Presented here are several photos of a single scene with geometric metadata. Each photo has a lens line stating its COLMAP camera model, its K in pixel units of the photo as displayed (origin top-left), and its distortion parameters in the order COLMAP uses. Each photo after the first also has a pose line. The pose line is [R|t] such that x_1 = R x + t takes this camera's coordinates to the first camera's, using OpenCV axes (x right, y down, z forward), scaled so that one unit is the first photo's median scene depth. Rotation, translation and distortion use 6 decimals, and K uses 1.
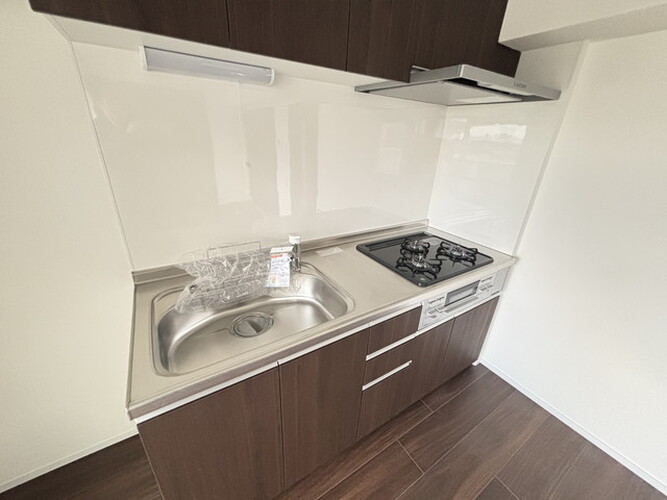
lens RADIAL K [[268.8, 0, 333.8], [0, 268.8, 250.9], [0, 0, 1]] dist [-0.000541, -0.000117]
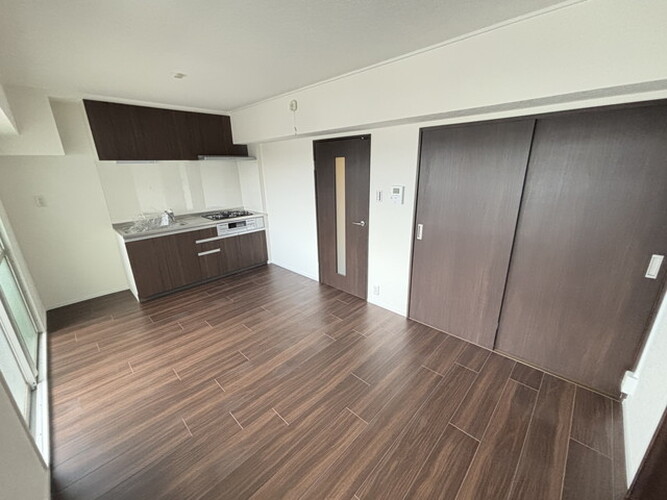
lens RADIAL K [[268.8, 0, 334.3], [0, 268.8, 248.6], [0, 0, 1]] dist [-0.000541, -0.000117]
pose [[0.965000, -0.126797, 0.229560, 0.860574], [0.150281, 0.984735, -0.087816, 0.884836], [-0.214921, 0.119241, 0.969325, -2.155549]]
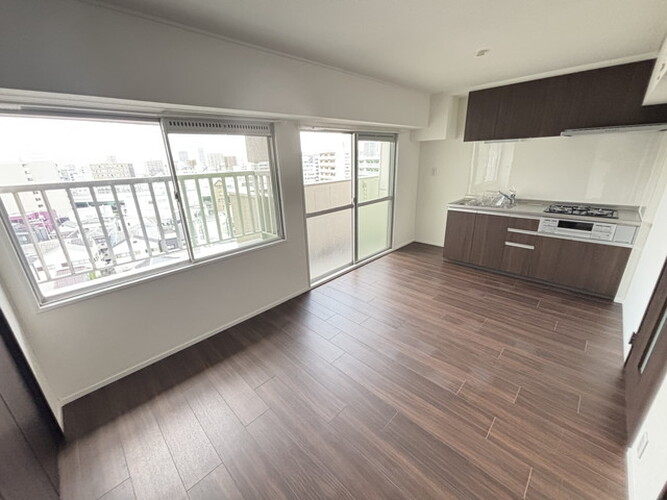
lens RADIAL K [[268.8, 0, 333.2], [0, 268.8, 251.1], [0, 0, 1]] dist [-0.000541, -0.000117]
pose [[0.240698, 0.282572, -0.928557, 2.211326], [-0.341287, 0.920230, 0.191571, 0.620250], [0.908619, 0.270793, 0.317935, -1.409310]]
